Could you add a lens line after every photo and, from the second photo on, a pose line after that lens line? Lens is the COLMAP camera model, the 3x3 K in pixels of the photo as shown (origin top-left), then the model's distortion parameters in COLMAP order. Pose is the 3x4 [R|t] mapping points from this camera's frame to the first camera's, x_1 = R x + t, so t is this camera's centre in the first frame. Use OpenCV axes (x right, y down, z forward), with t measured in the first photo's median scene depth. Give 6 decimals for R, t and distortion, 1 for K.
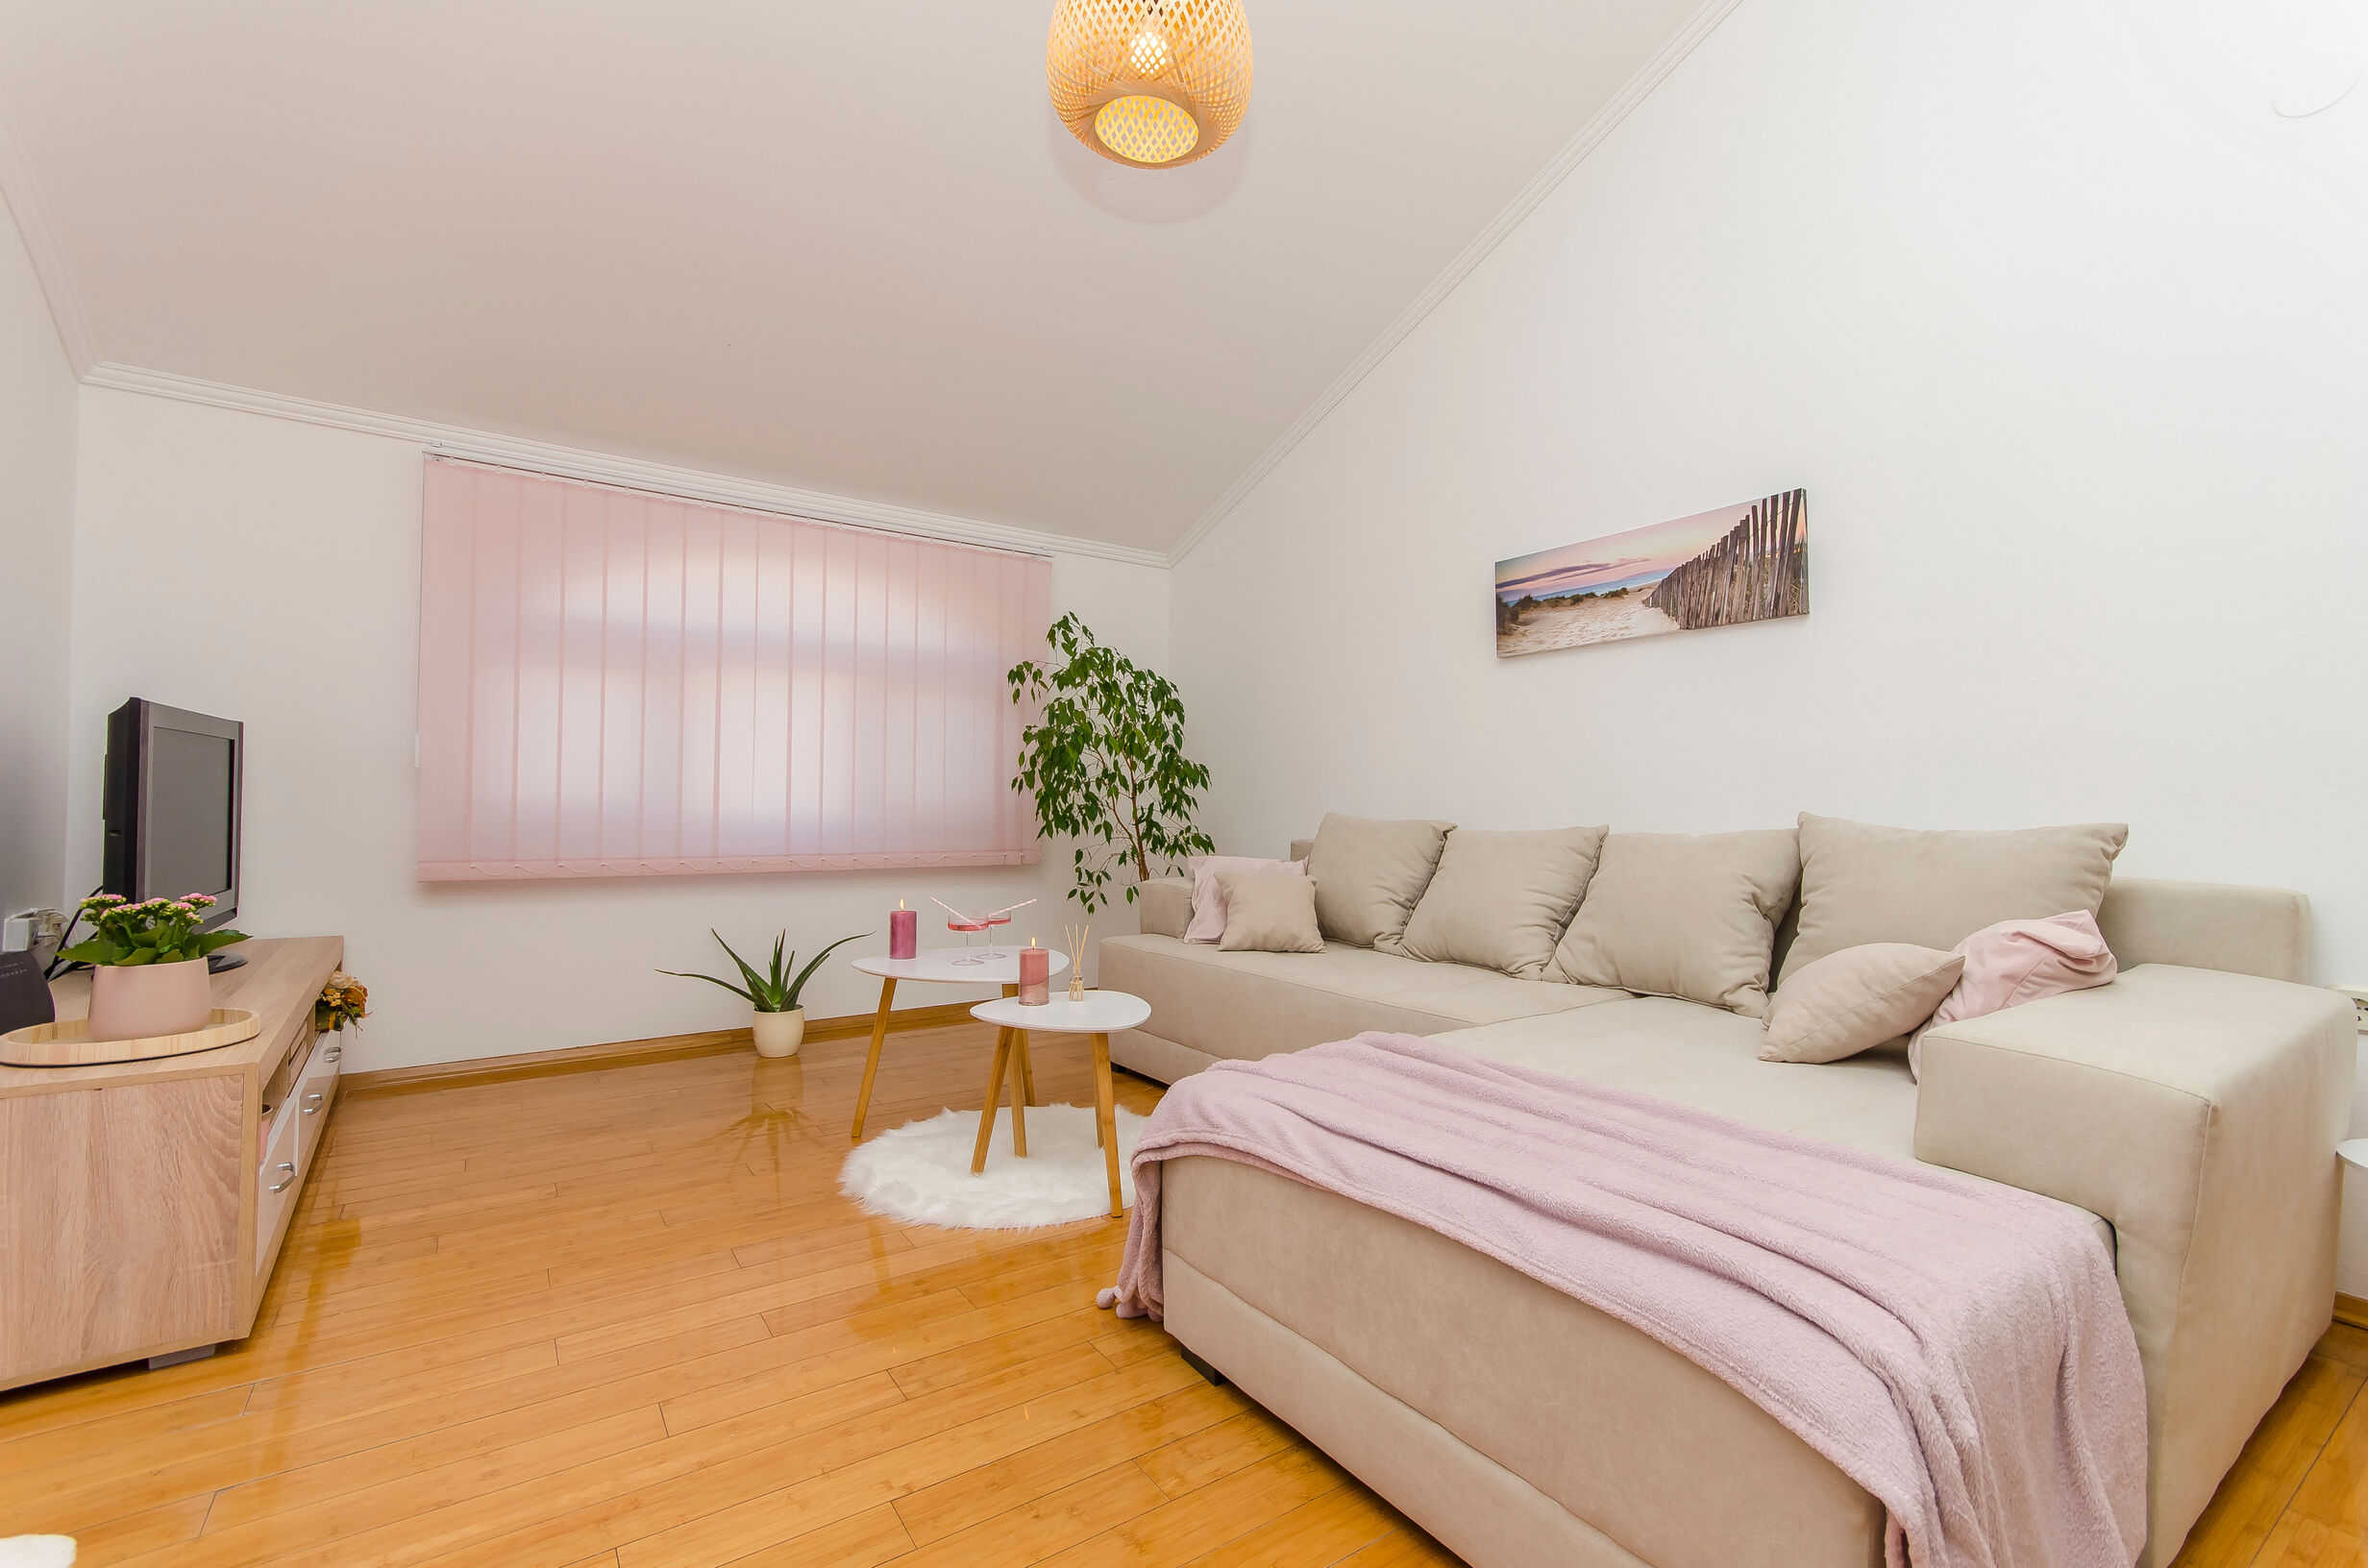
lens RADIAL K [[1031.8, 0, 1184.9], [0, 1031.8, 779.0], [0, 0, 1]] dist [-0.000138, -0.000771]
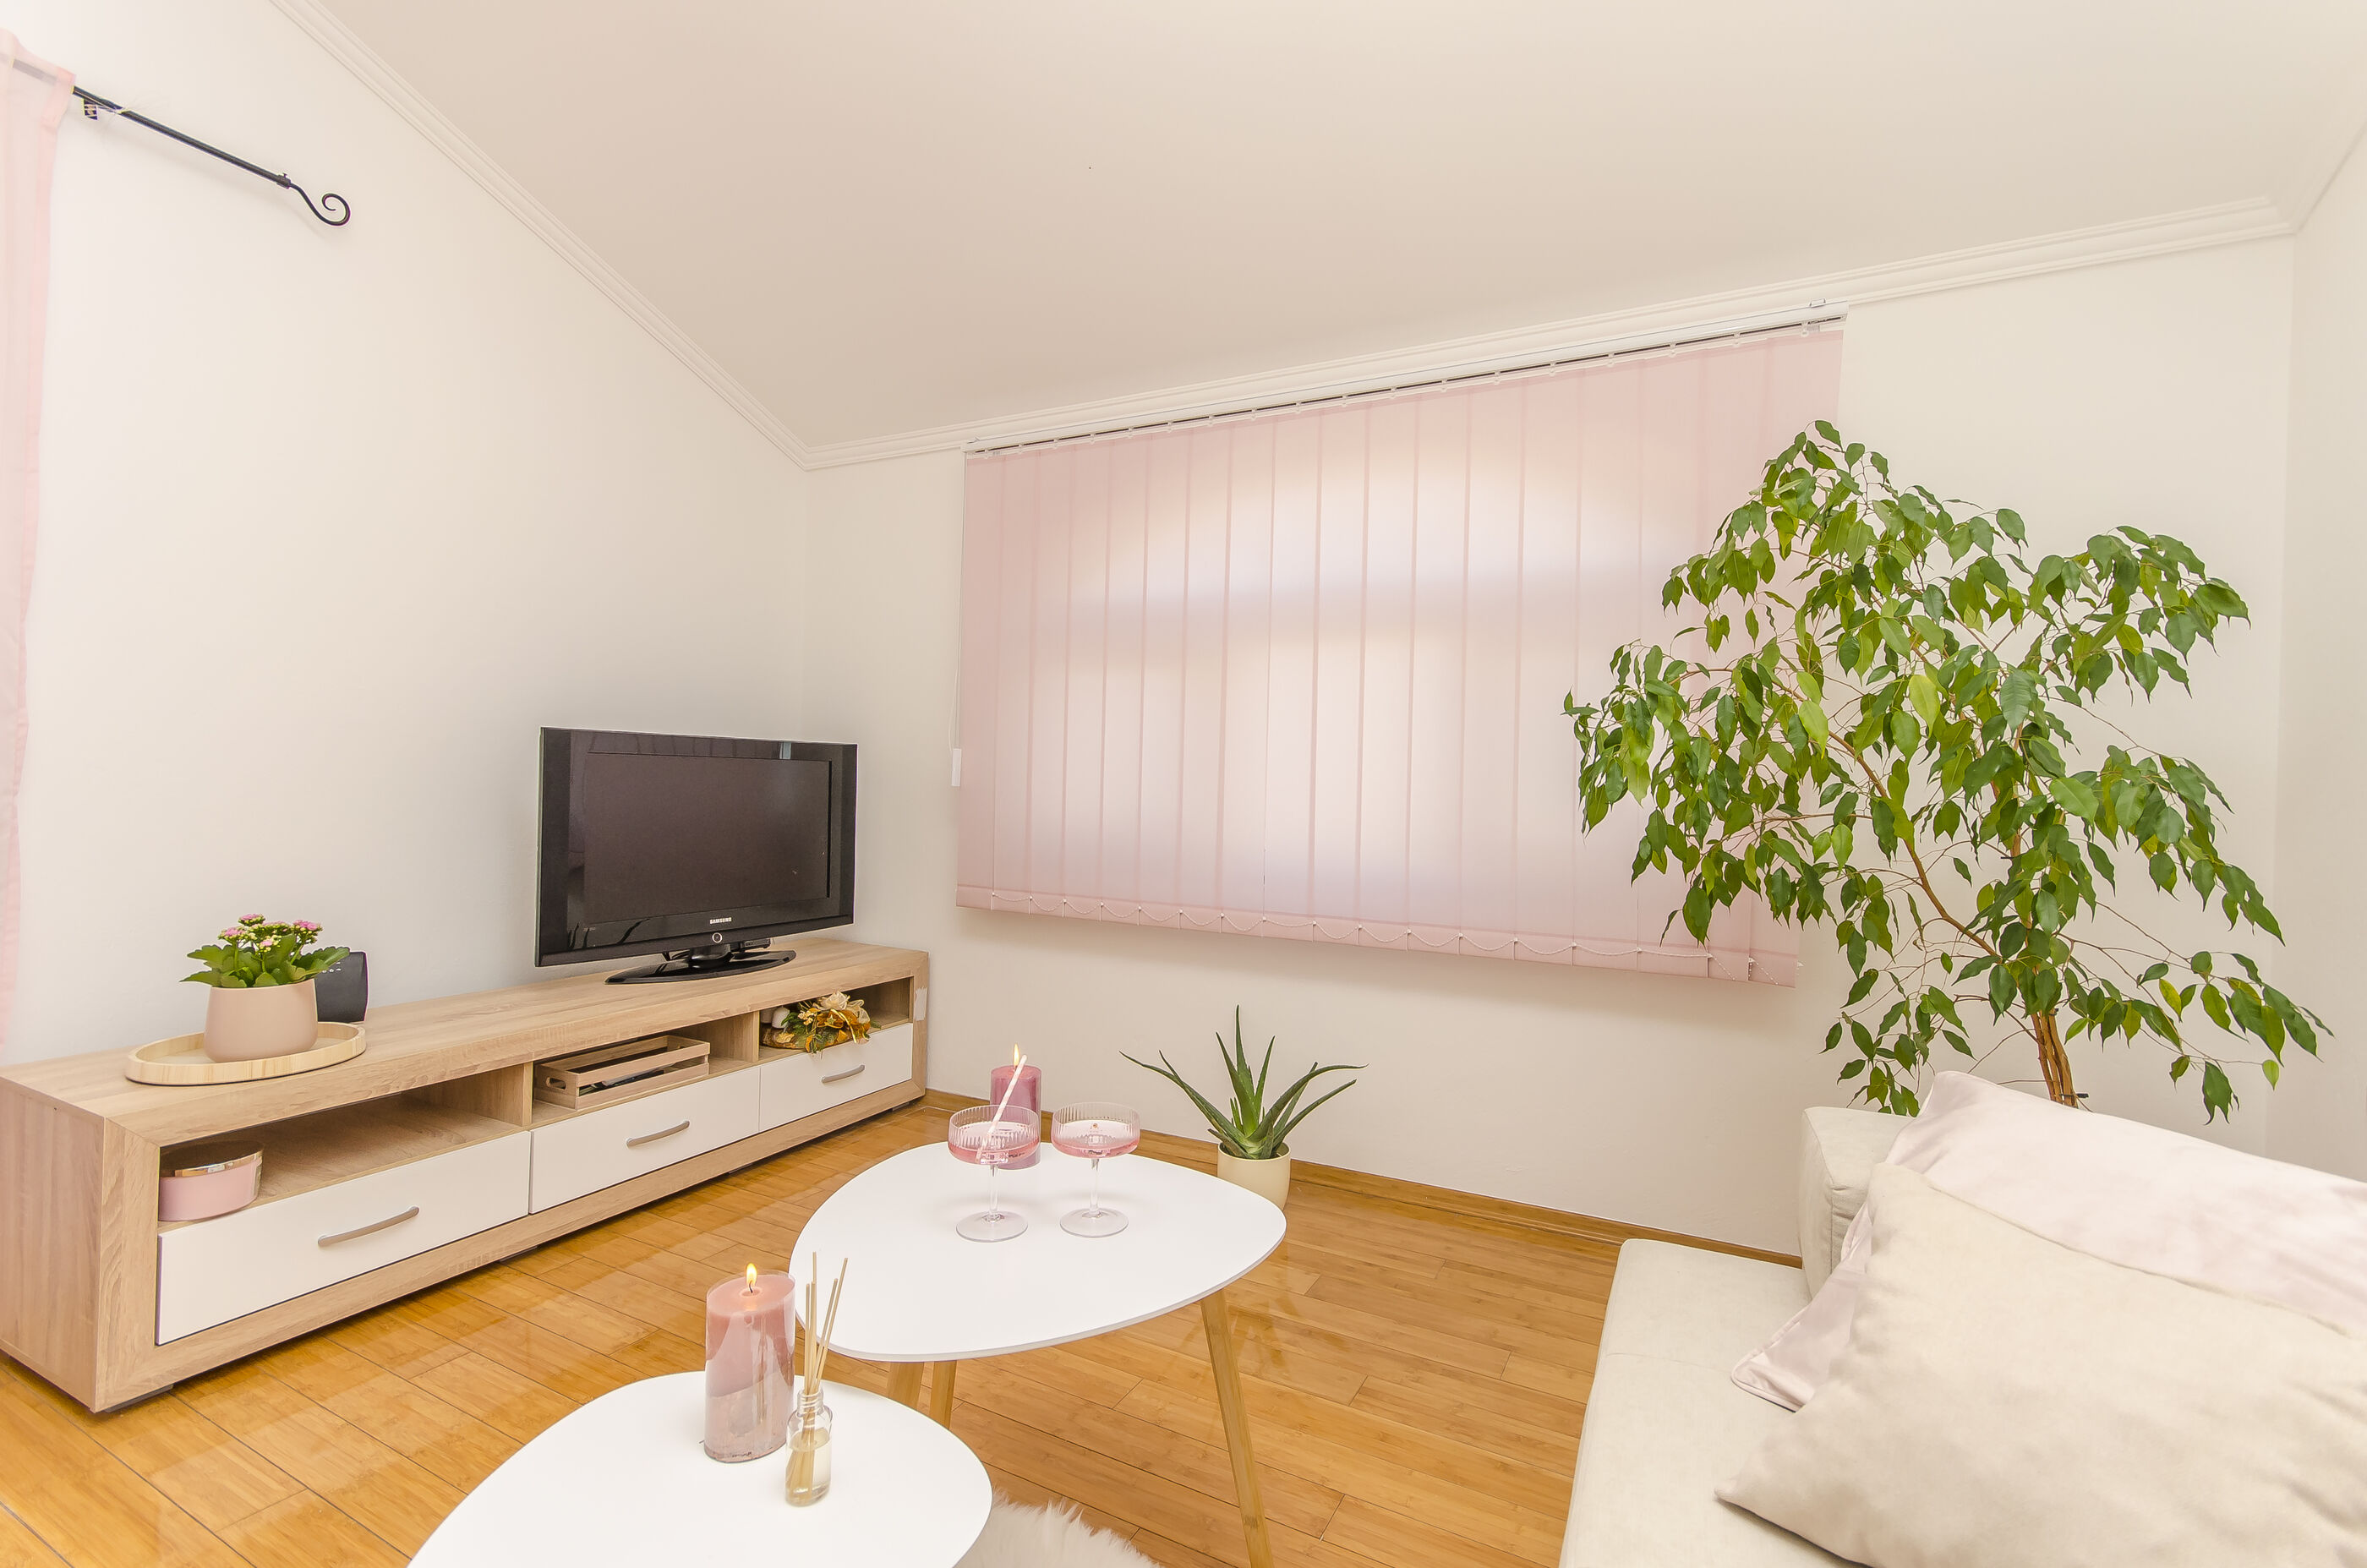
lens RADIAL K [[1031.5, 0, 1184.4], [0, 1031.5, 779.0], [0, 0, 1]] dist [-0.000138, -0.000771]
pose [[0.461703, 0.000368, -0.887035, 0.173607], [0.001160, 0.999999, 0.001019, -0.014283], [0.887034, -0.001499, 0.461702, 0.637489]]
